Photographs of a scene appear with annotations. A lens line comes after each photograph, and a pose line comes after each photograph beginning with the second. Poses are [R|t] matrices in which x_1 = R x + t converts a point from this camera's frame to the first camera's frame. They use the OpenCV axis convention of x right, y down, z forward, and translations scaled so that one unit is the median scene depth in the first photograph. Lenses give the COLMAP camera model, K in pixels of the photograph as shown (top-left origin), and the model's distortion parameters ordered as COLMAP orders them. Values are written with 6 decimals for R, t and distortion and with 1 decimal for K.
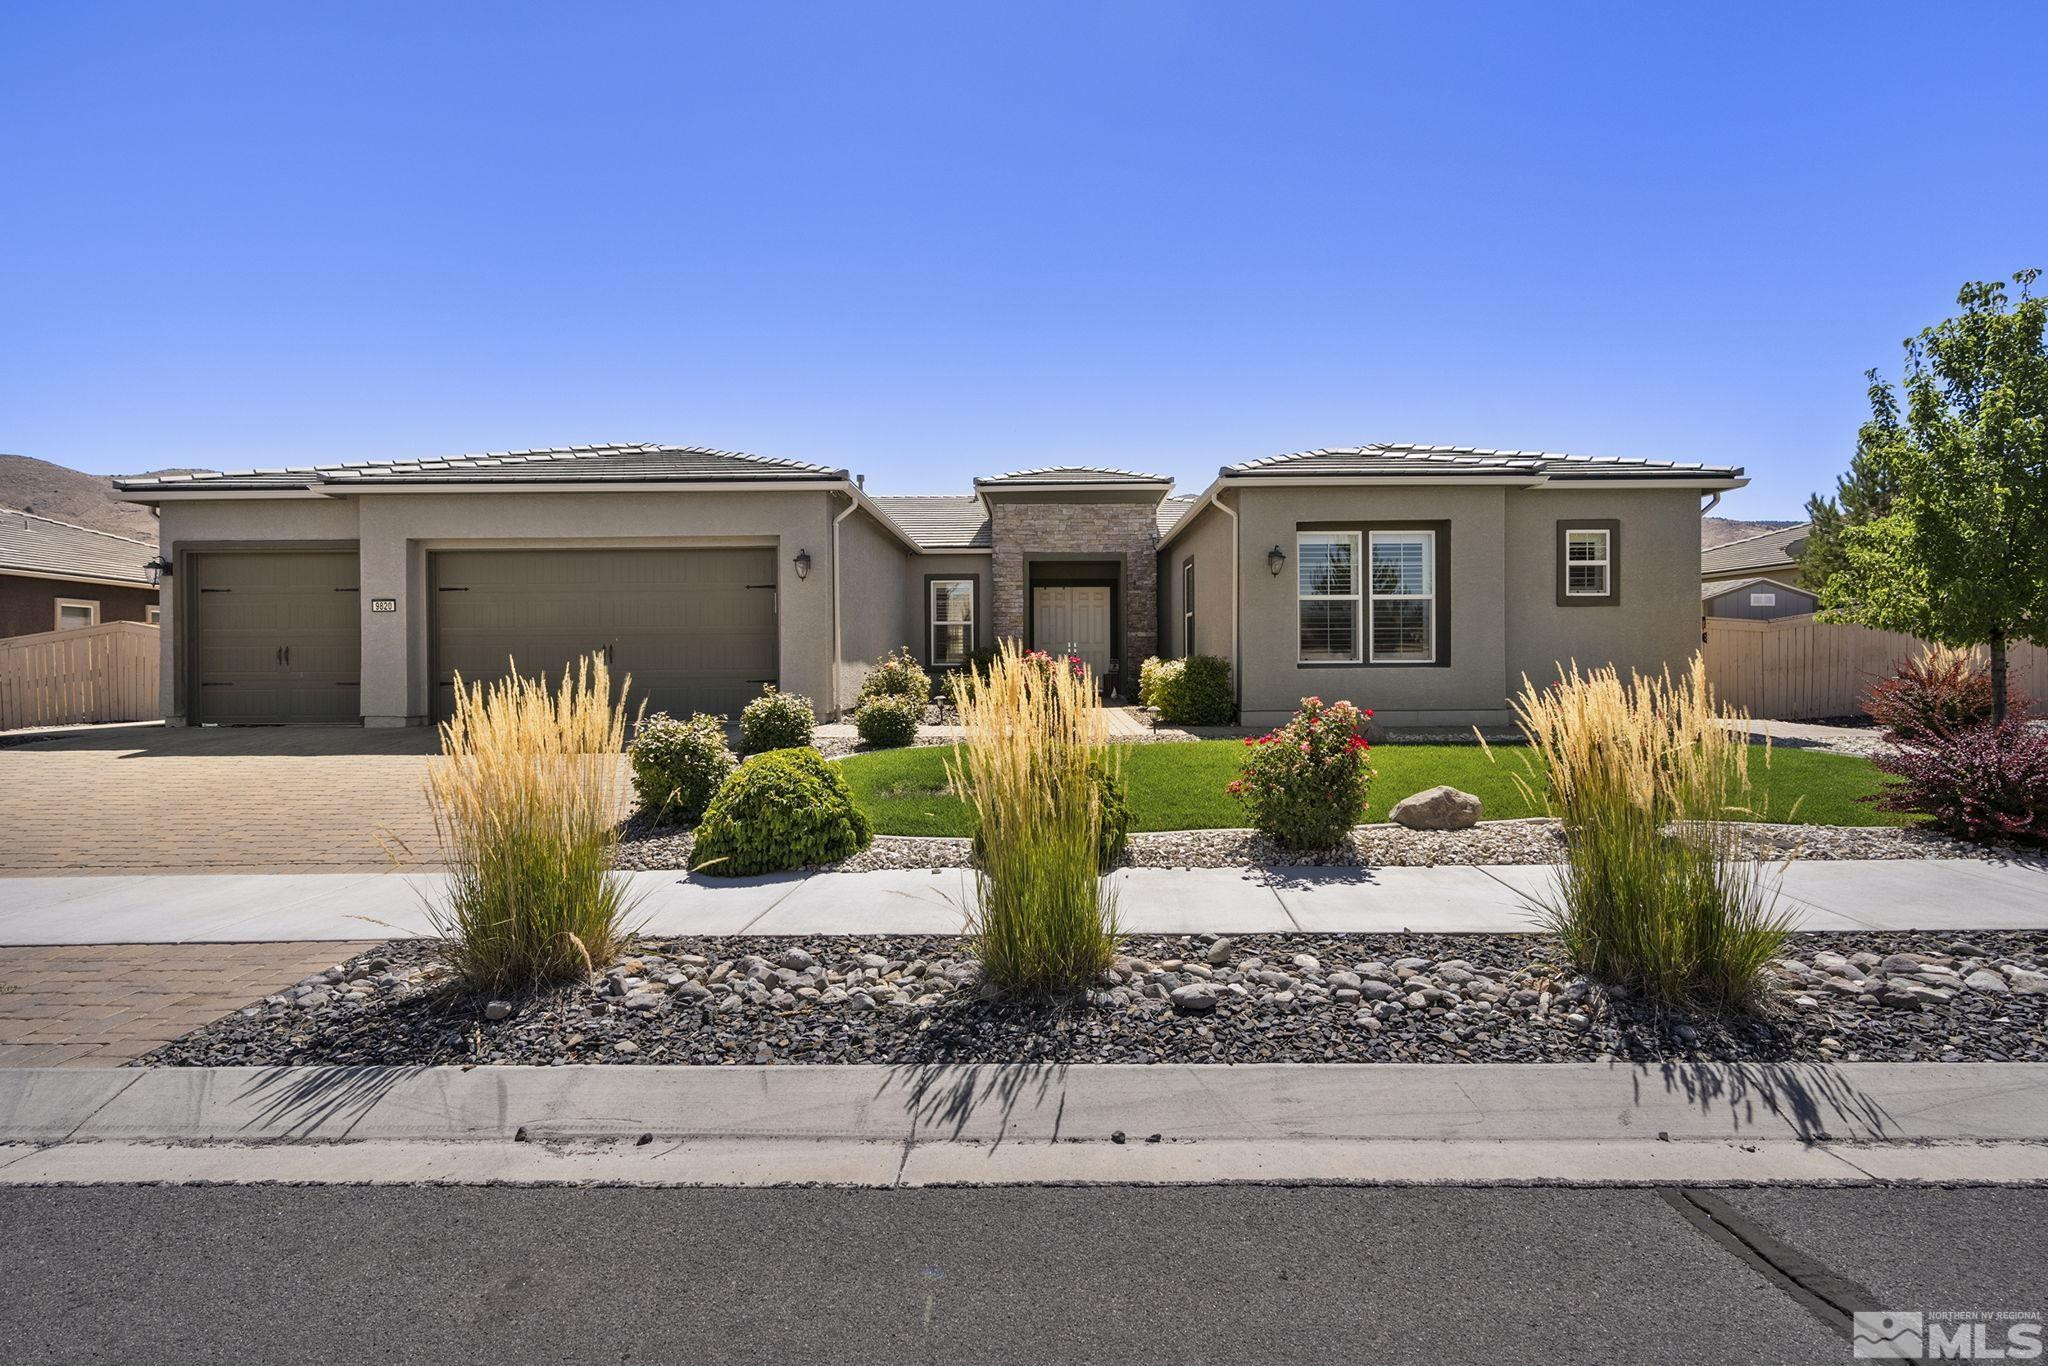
lens RADIAL K [[928.0, 0, 1039.2], [0, 928.0, 678.6], [0, 0, 1]] dist [-0.000045, -0.000025]
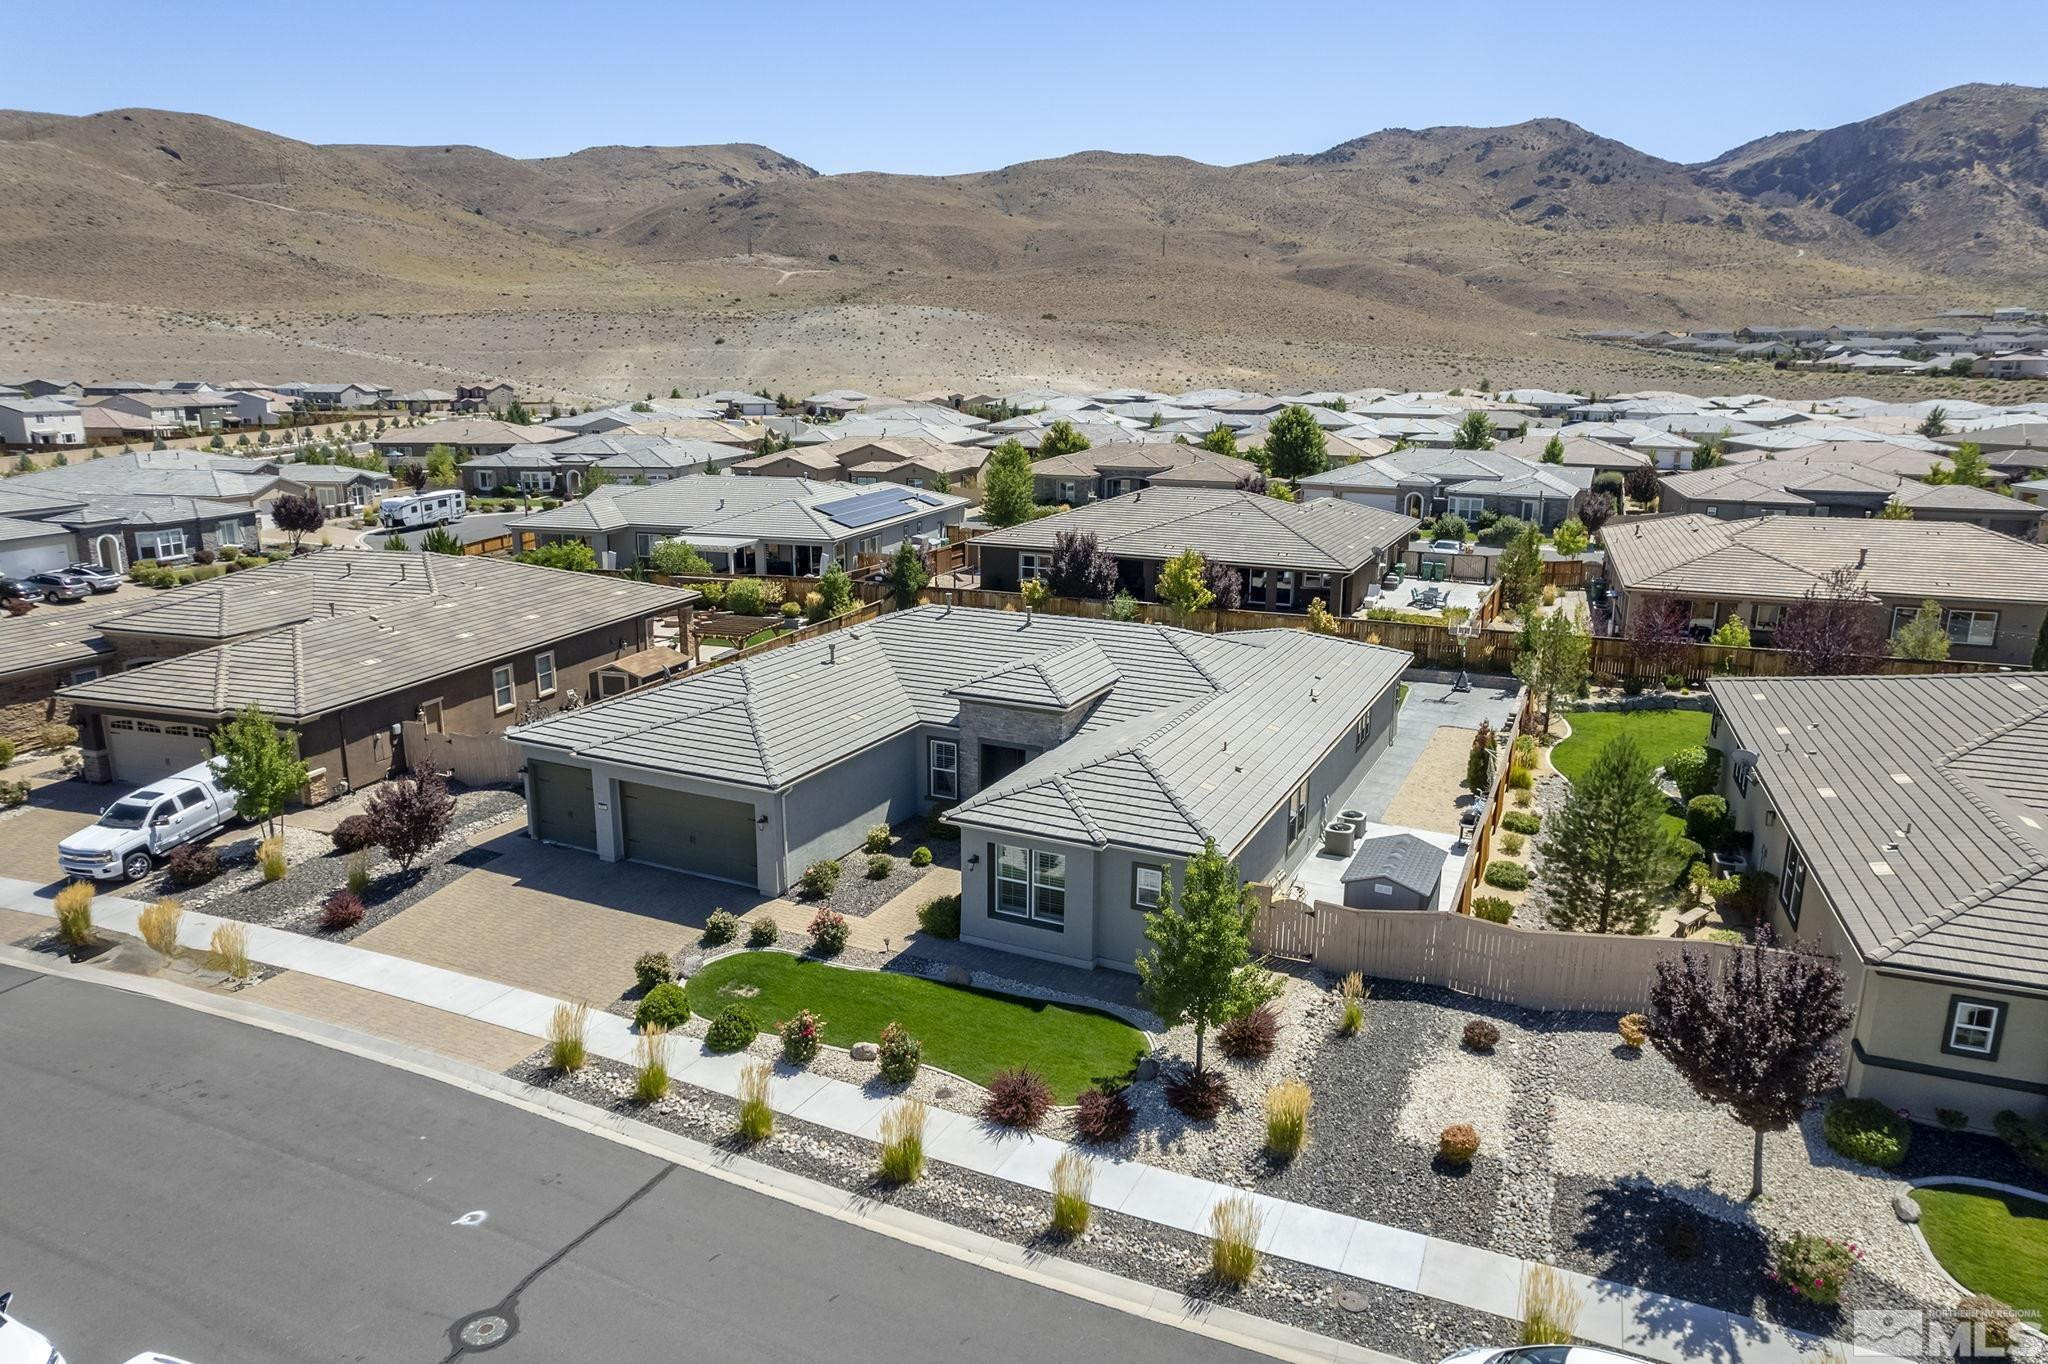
lens RADIAL K [[1305.1, 0, 1032.7], [0, 1305.1, 684.3], [0, 0, 1]] dist [-0.081740, 0.093217]
pose [[0.905370, 0.113178, -0.409264, 1.330593], [-0.021442, 0.974781, 0.222132, -1.011256], [0.424083, -0.192336, 0.884964, -1.113741]]
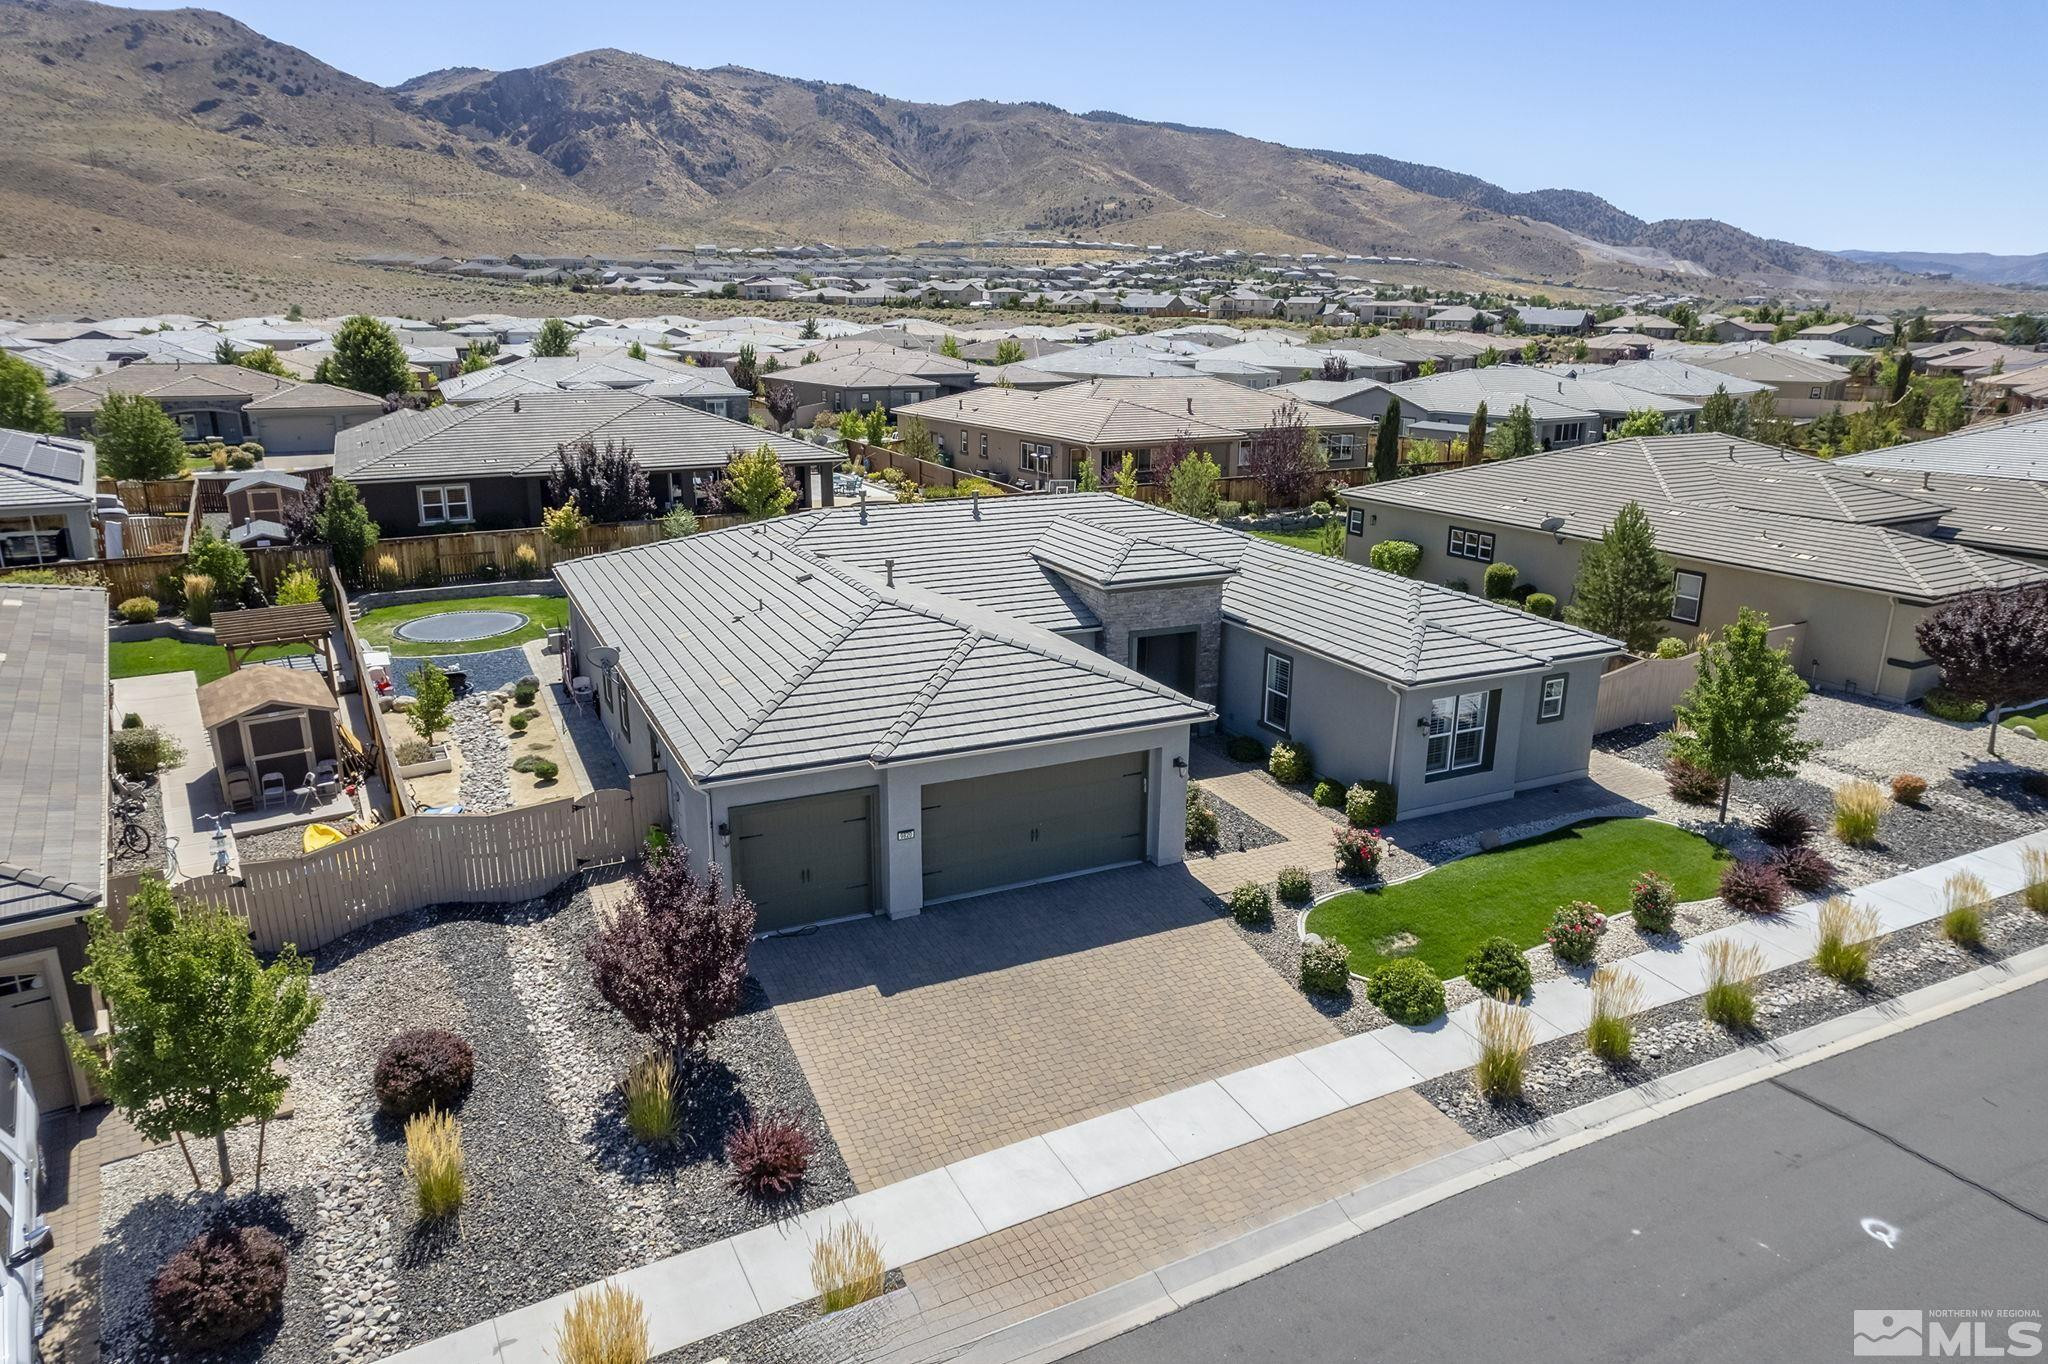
lens RADIAL K [[1305.1, 0, 1032.7], [0, 1305.1, 684.3], [0, 0, 1]] dist [-0.081740, 0.093217]
pose [[0.895954, -0.108749, 0.430627, -1.315378], [-0.006475, 0.966260, 0.257486, -0.767105], [-0.444099, -0.233484, 0.865021, -0.647003]]
